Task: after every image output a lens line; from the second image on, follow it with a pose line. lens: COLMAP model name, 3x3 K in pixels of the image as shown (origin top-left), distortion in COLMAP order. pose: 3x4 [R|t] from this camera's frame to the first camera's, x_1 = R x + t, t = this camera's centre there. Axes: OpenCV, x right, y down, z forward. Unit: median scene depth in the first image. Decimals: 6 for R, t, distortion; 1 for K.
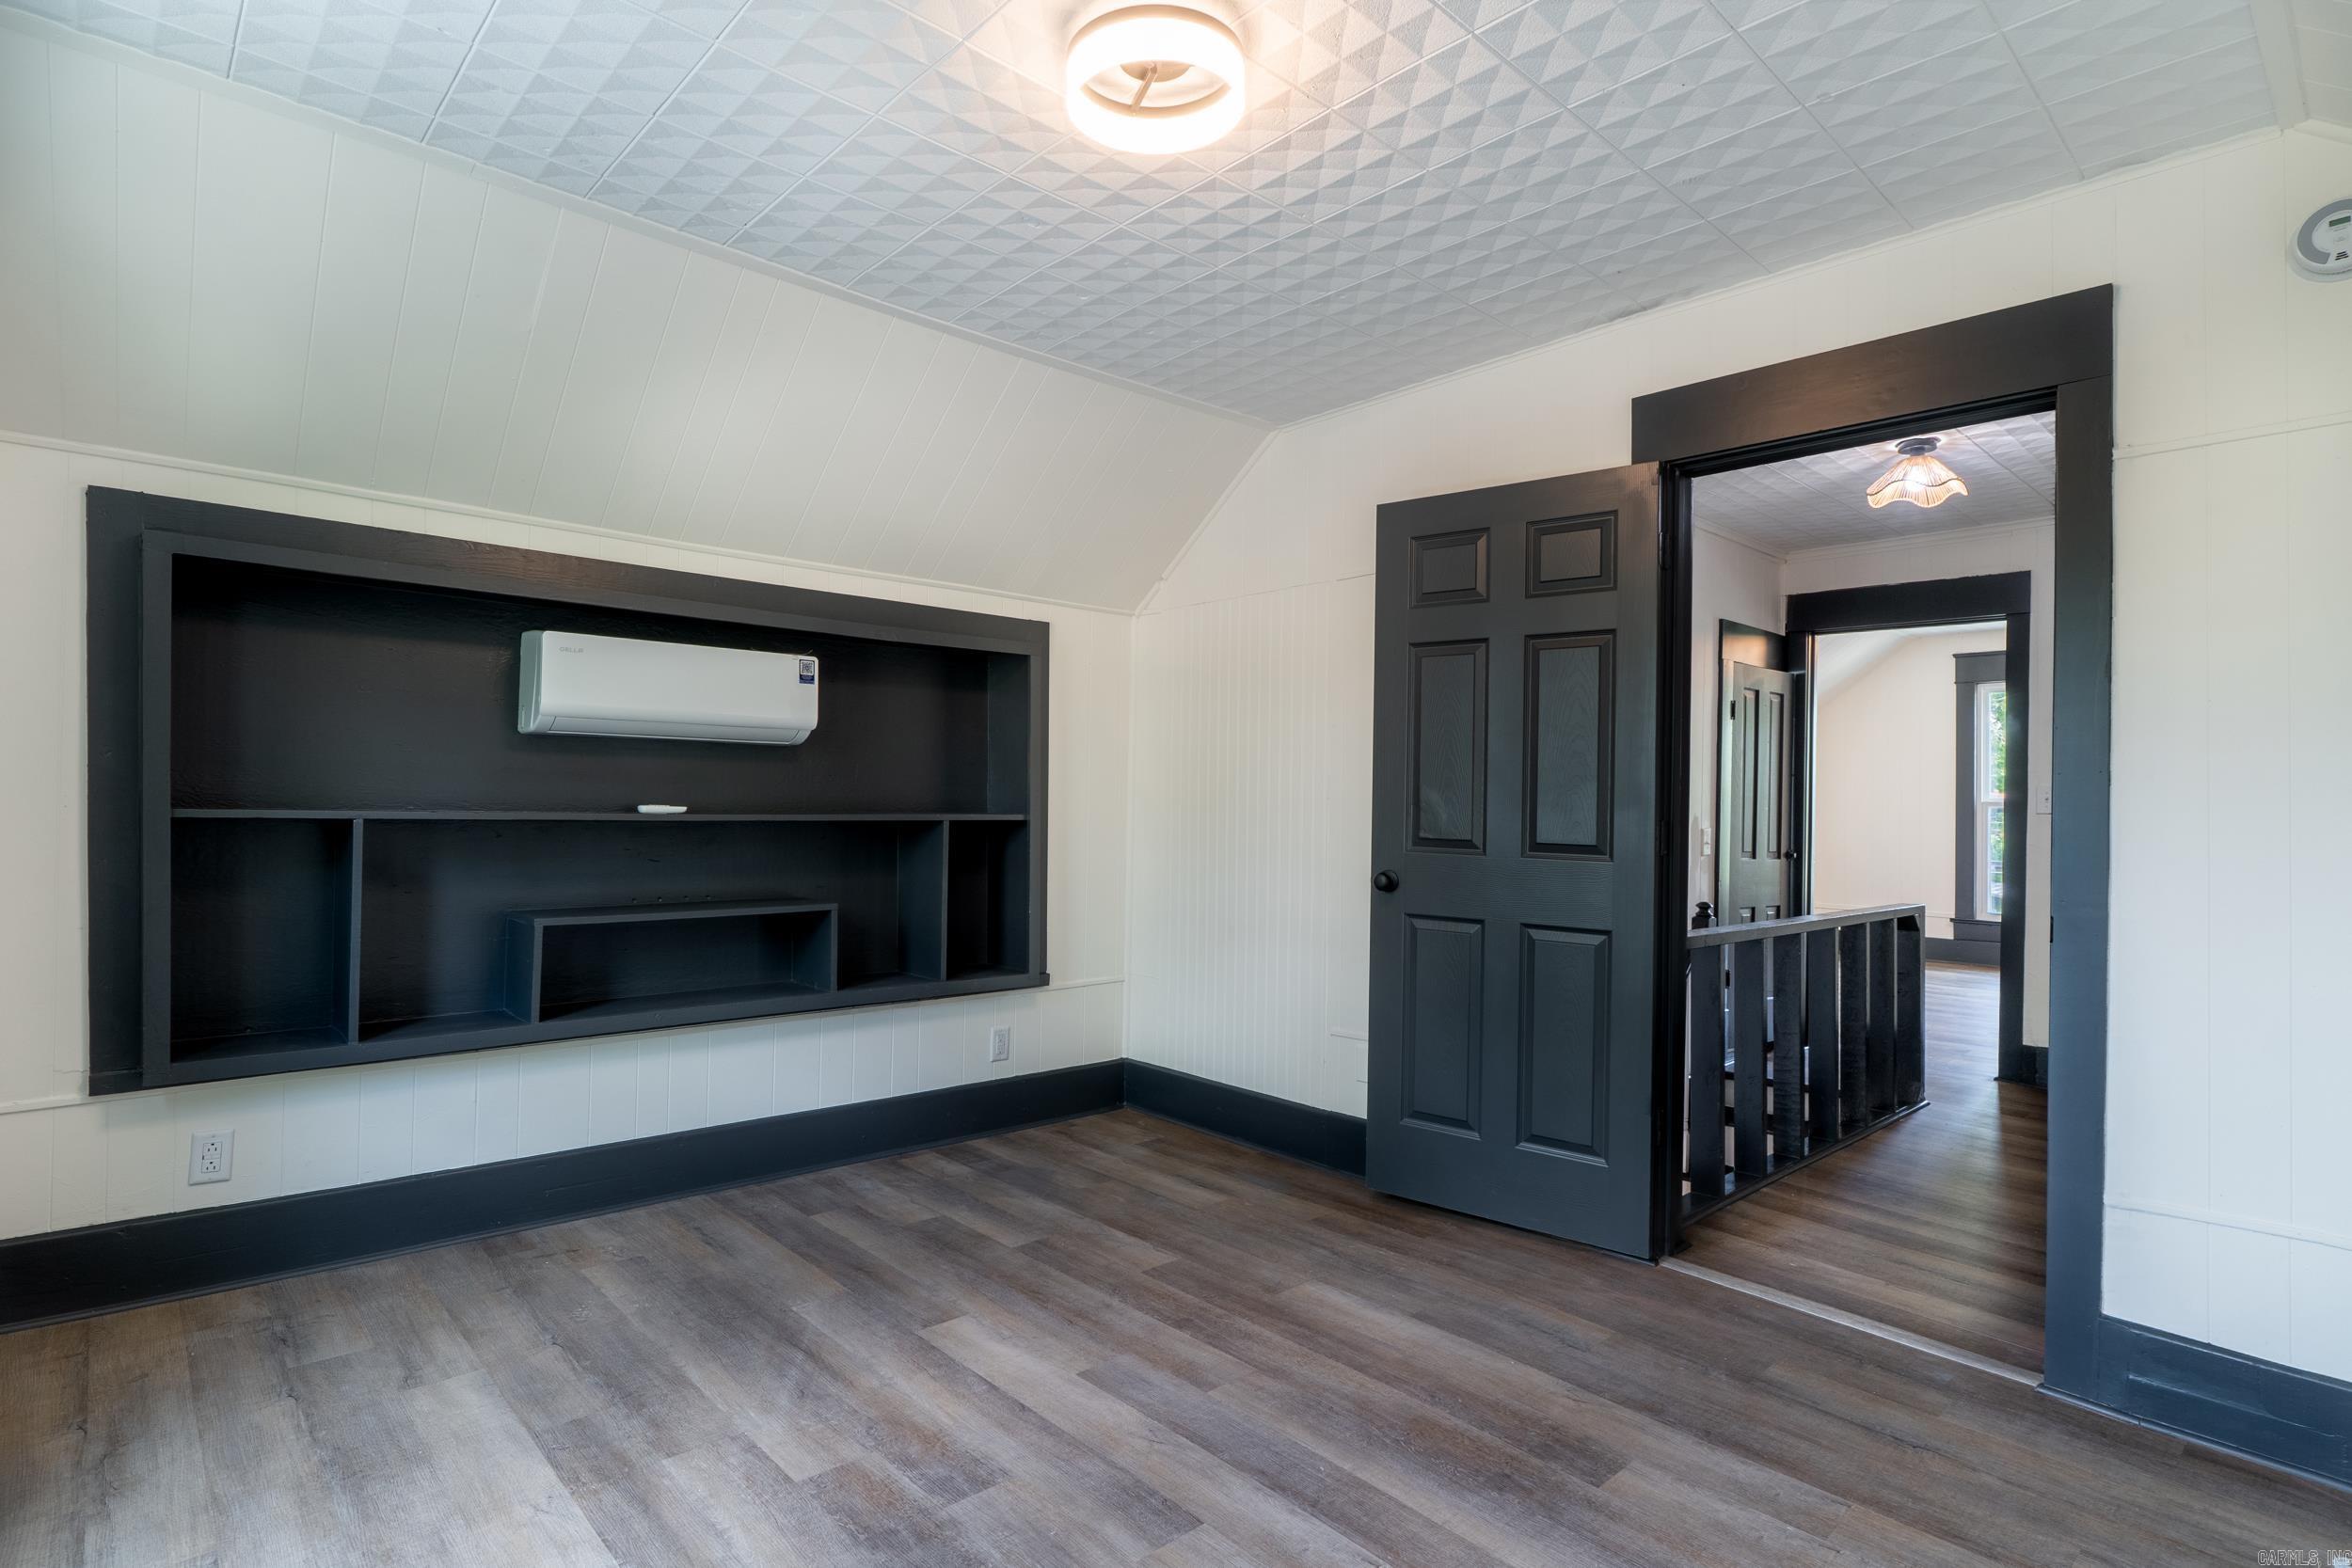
lens RADIAL K [[1195.9, 0, 1166.3], [0, 1195.9, 771.3], [0, 0, 1]] dist [-0.000957, -0.000988]
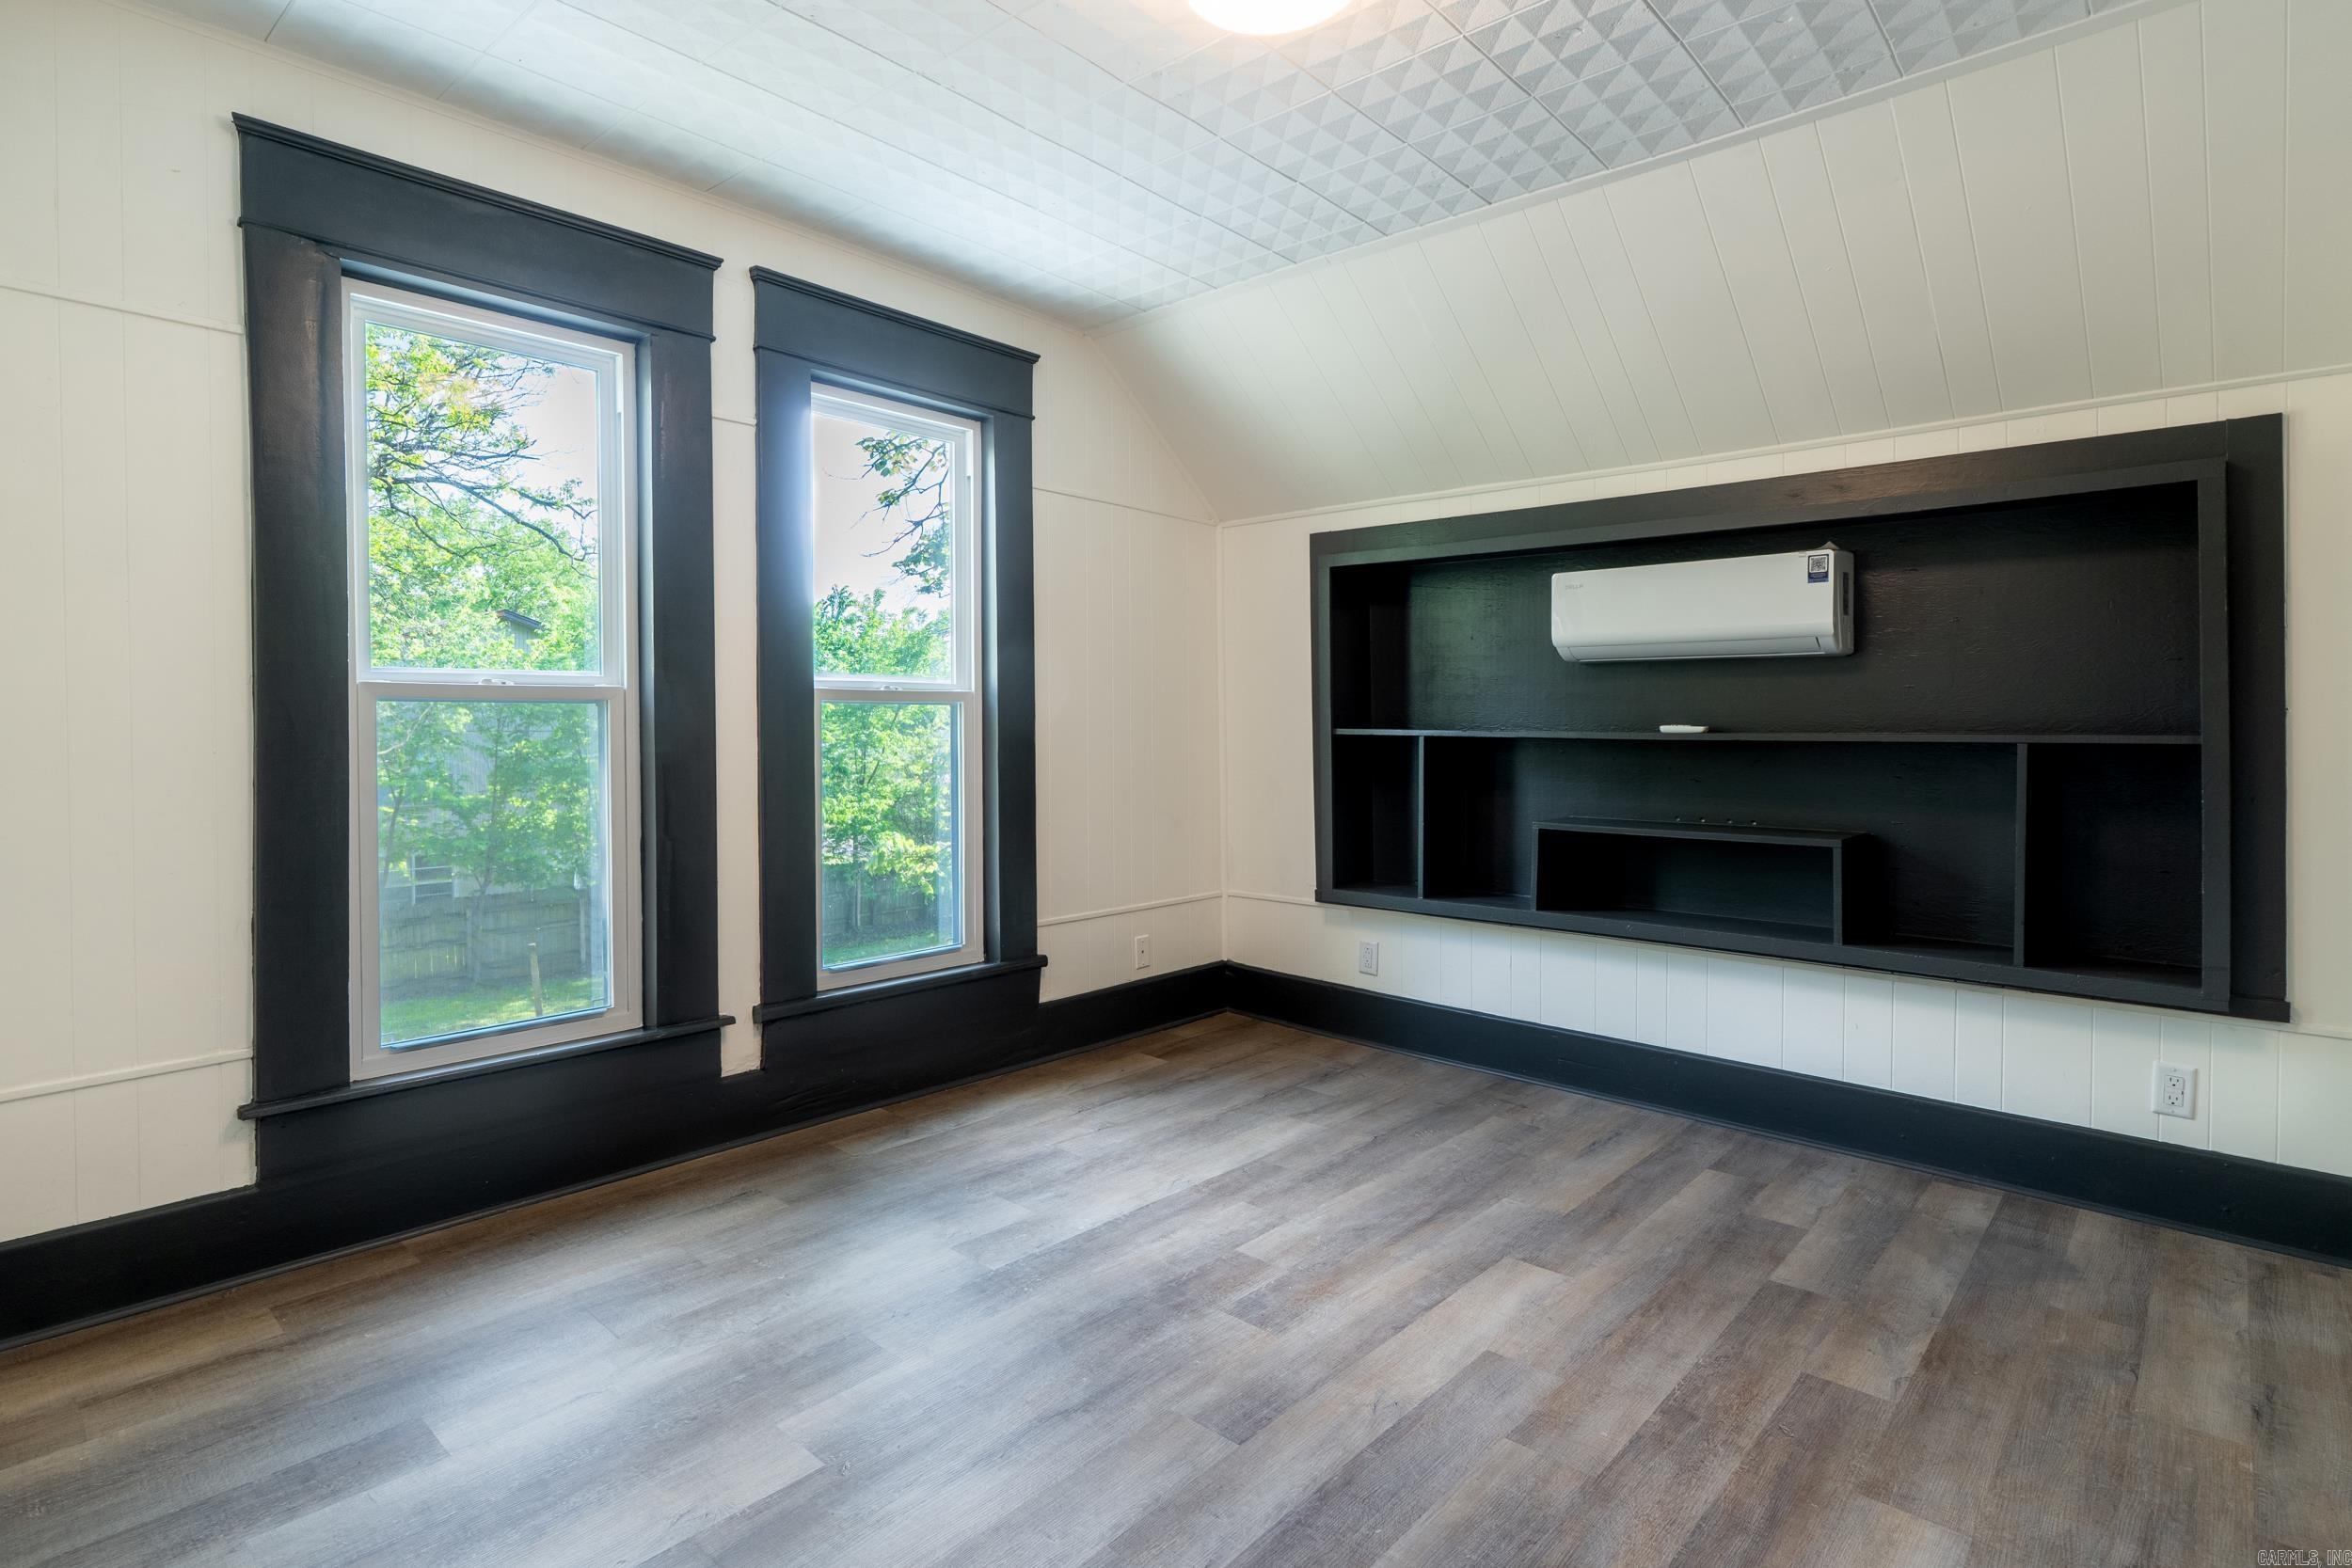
lens RADIAL K [[1195.9, 0, 1149.8], [0, 1195.9, 737.9], [0, 0, 1]] dist [-0.000957, -0.000988]
pose [[0.079270, -0.002761, -0.996849, 0.658012], [0.022552, 0.999745, -0.000976, 0.036173], [0.996598, -0.022404, 0.079312, 0.571185]]
